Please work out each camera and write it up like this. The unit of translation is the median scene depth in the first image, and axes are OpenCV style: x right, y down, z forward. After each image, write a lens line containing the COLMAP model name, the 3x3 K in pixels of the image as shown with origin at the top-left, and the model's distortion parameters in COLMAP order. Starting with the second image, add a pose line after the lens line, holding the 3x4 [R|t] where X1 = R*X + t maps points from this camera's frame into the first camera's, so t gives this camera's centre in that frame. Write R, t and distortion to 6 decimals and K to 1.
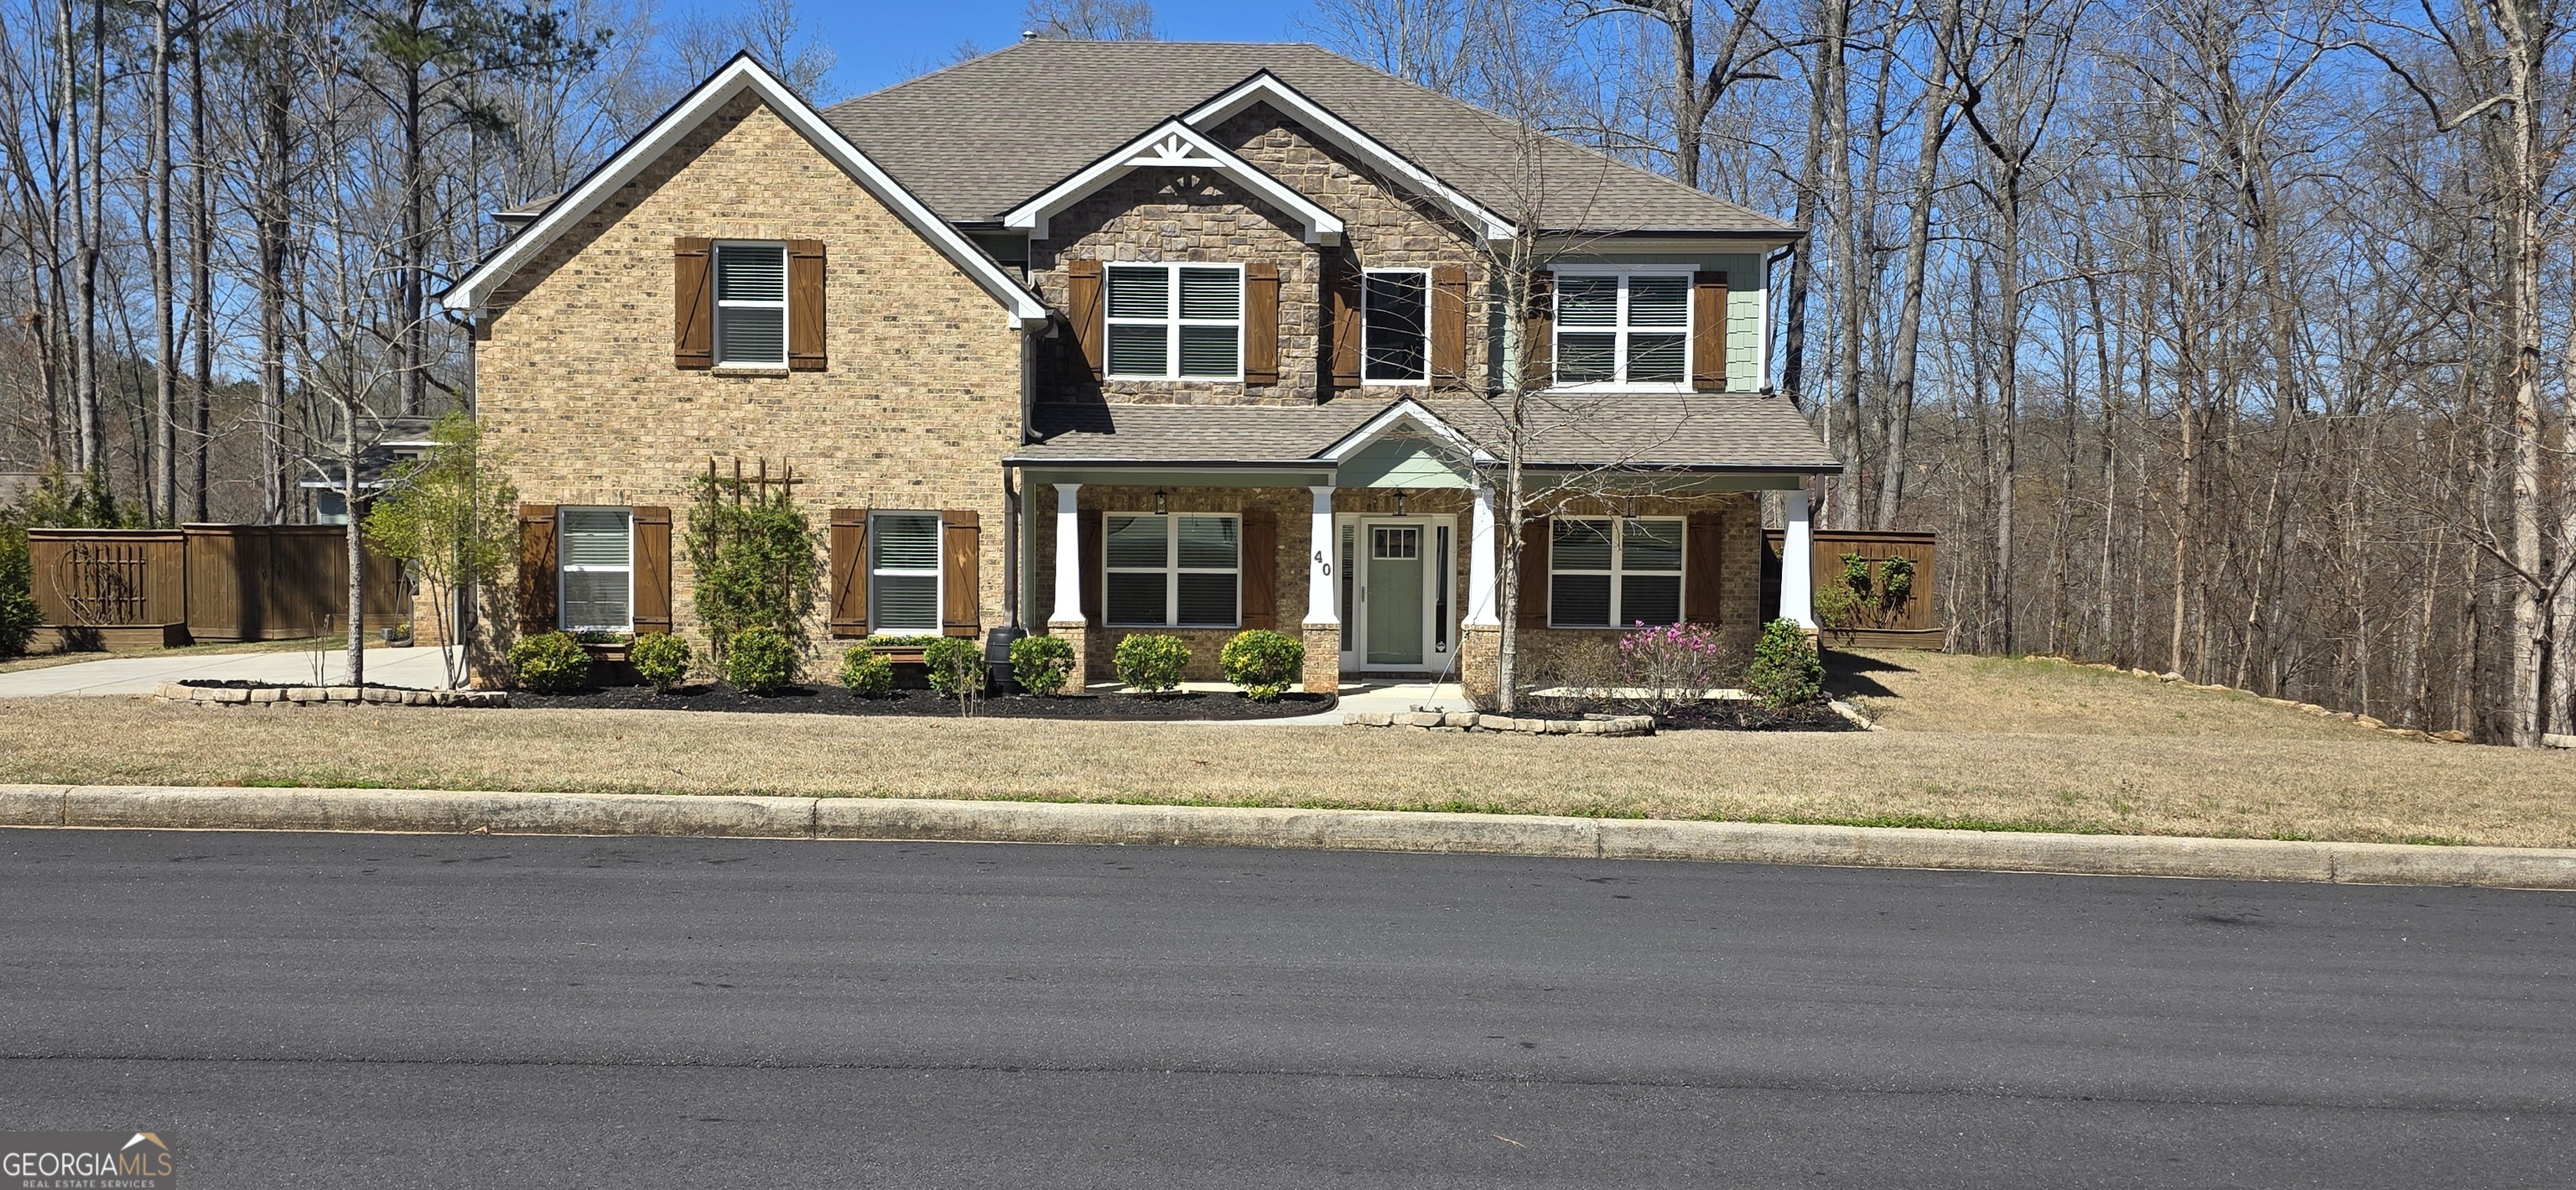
lens RADIAL K [[2162.6, 0, 1288.0], [0, 2162.6, 595.0], [0, 0, 1]] dist [0.073877, -0.001015]
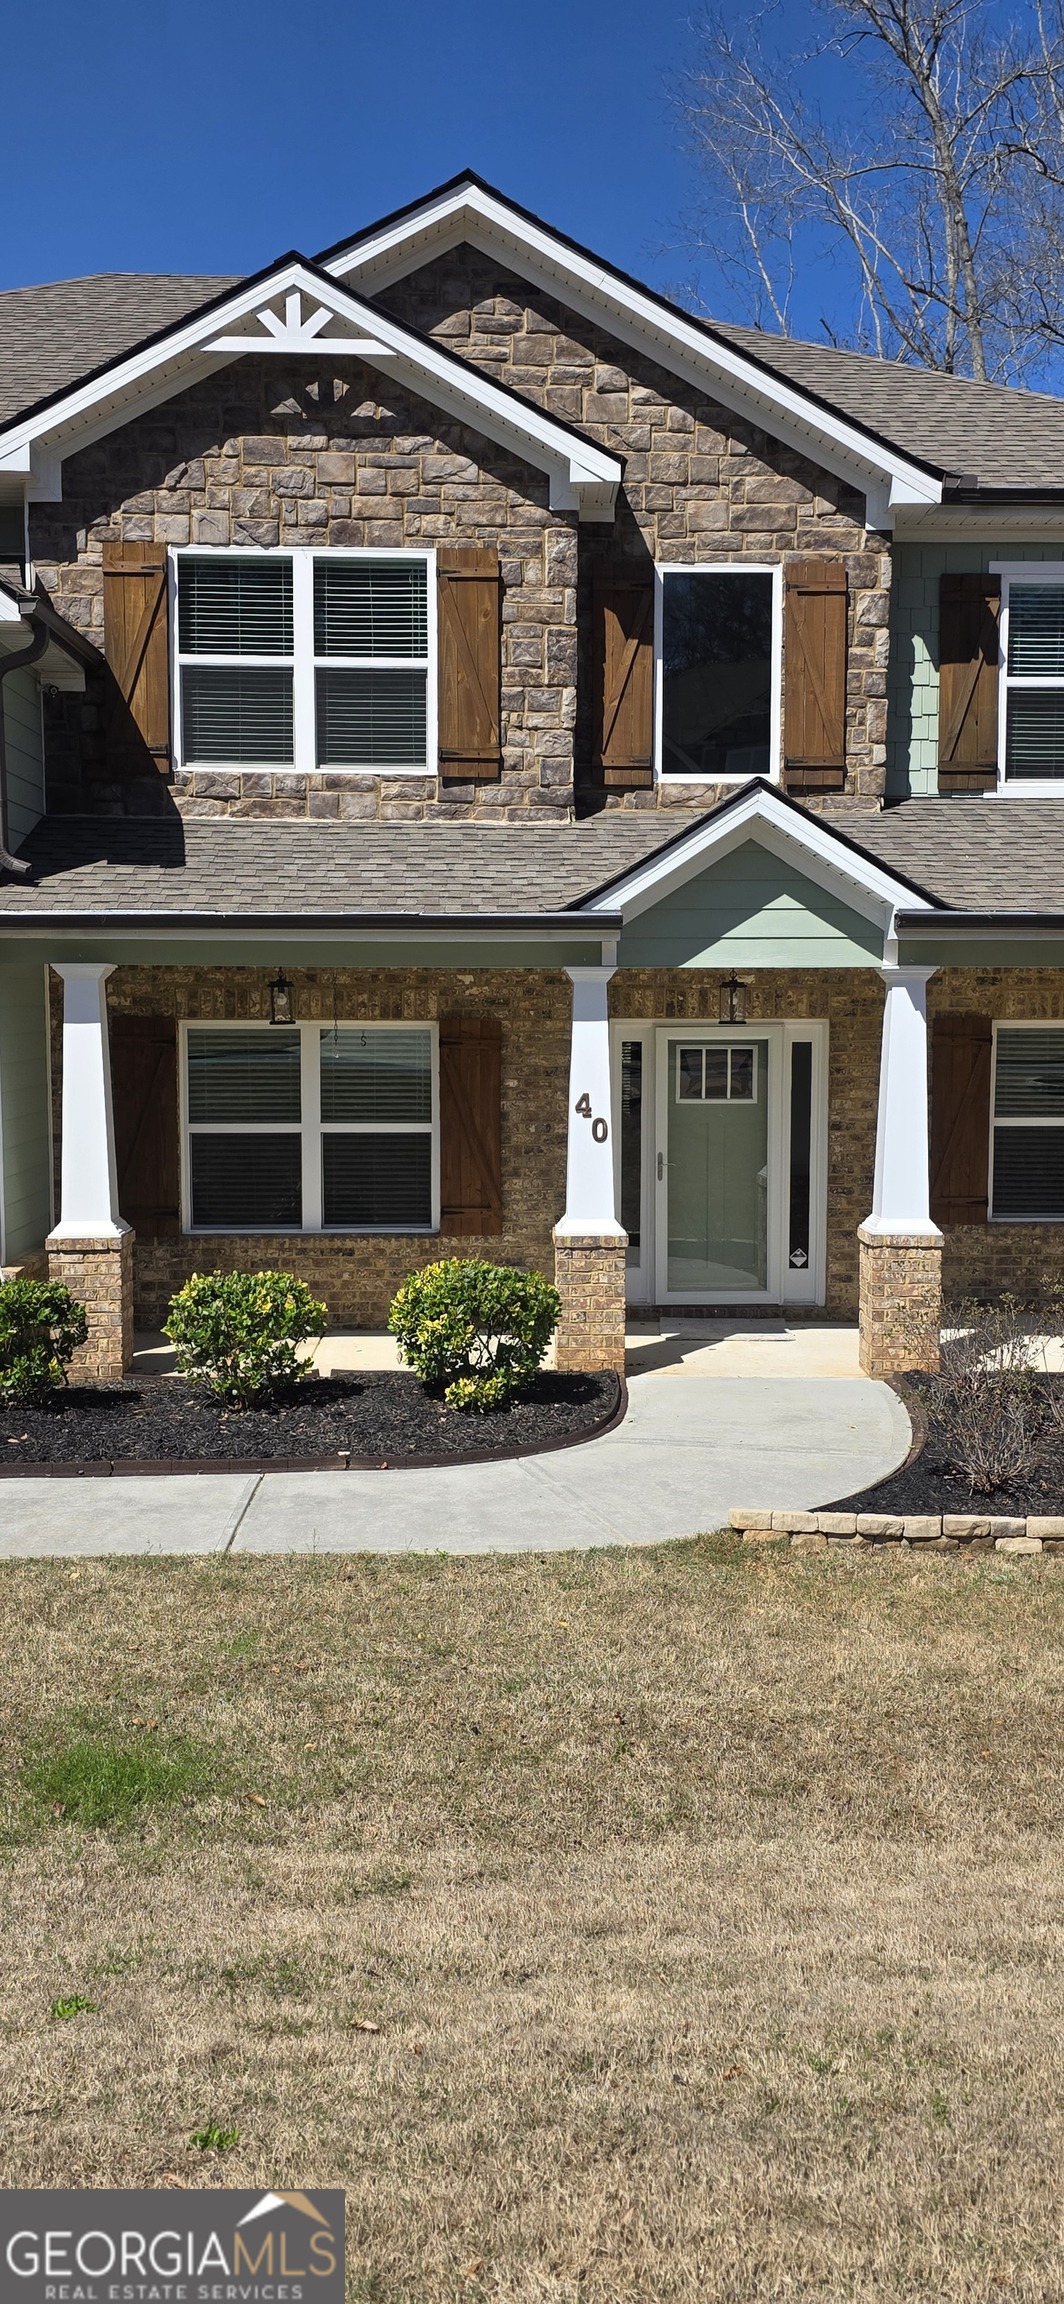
lens RADIAL K [[1934.2, 0, 560.9], [0, 1934.2, 1157.7], [0, 0, 1]] dist [0.073877, -0.001015]
pose [[0.999745, -0.010236, 0.020143, -0.000634], [0.009627, 0.999501, 0.030096, -0.018033], [-0.020441, -0.029894, 0.999344, 0.517110]]
